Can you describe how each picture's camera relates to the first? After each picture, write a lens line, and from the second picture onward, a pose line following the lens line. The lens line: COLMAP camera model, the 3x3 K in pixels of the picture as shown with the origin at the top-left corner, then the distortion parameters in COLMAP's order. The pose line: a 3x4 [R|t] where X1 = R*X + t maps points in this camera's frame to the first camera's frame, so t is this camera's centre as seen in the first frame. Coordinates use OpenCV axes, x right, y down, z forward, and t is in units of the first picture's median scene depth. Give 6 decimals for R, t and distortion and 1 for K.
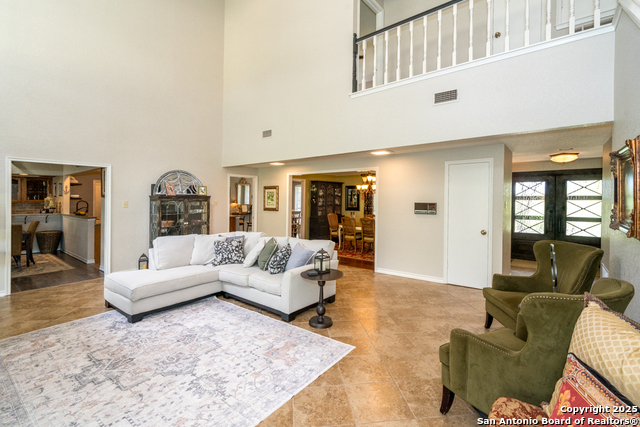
lens RADIAL K [[292.5, 0, 321.0], [0, 292.5, 196.3], [0, 0, 1]] dist [-0.000213, 0.000517]
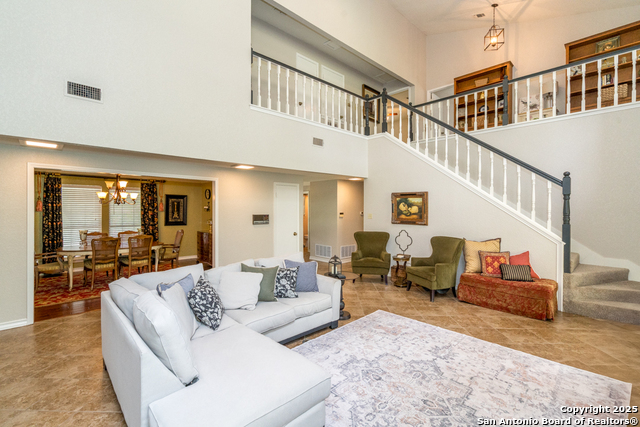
lens RADIAL K [[289.1, 0, 320.1], [0, 289.1, 210.5], [0, 0, 1]] dist [-0.000751, -0.000219]
pose [[0.132474, -0.009303, 0.991143, -1.004366], [-0.009730, 0.999896, 0.010686, -0.012481], [-0.991139, -0.011059, 0.132369, 0.785234]]
